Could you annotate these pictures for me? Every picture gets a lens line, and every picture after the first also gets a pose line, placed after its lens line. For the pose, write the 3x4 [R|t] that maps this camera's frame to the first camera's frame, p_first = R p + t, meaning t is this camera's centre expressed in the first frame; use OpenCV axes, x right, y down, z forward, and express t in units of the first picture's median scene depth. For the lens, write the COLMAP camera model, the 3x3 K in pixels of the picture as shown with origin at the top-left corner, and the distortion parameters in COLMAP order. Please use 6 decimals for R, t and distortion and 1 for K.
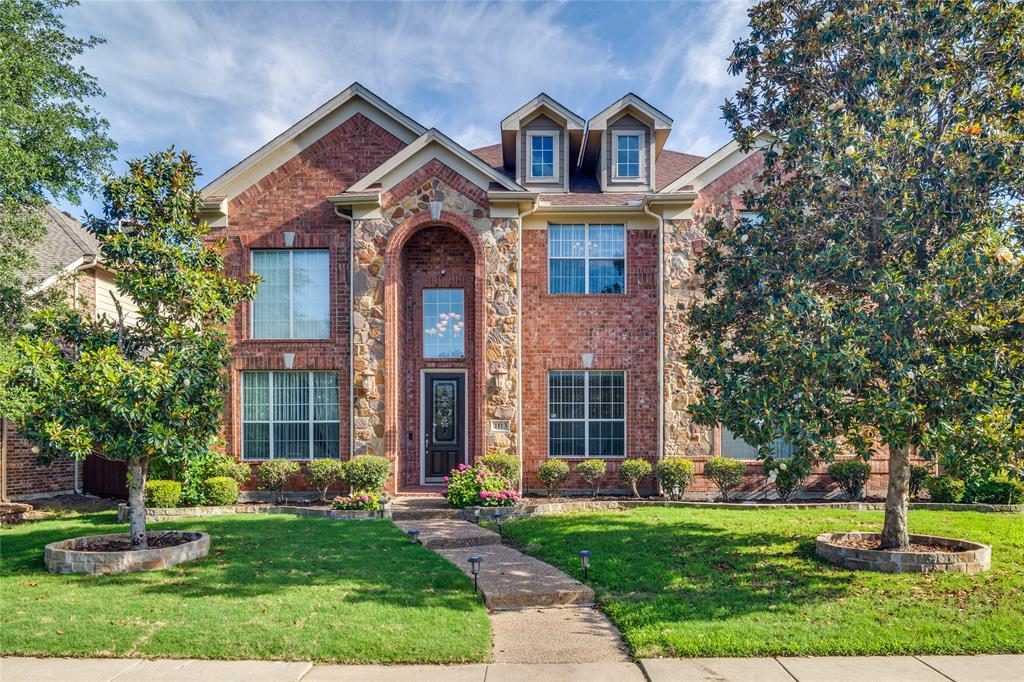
lens RADIAL K [[532.0, 0, 512.1], [0, 532.0, 344.0], [0, 0, 1]] dist [-0.006472, 0.000444]
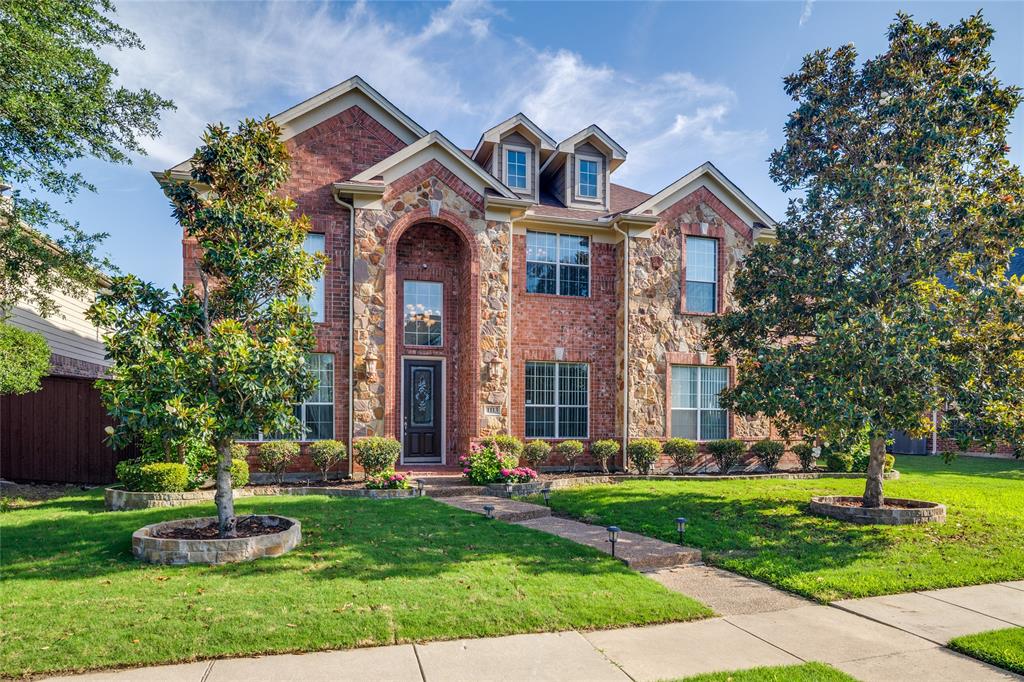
lens RADIAL K [[477.2, 0, 514.6], [0, 477.2, 338.4], [0, 0, 1]] dist [-0.007654, -0.000306]
pose [[0.973001, 0.046147, 0.226140, -0.194373], [-0.046597, 0.998908, -0.003350, 0.006724], [-0.226047, -0.007278, 0.974089, 0.027824]]
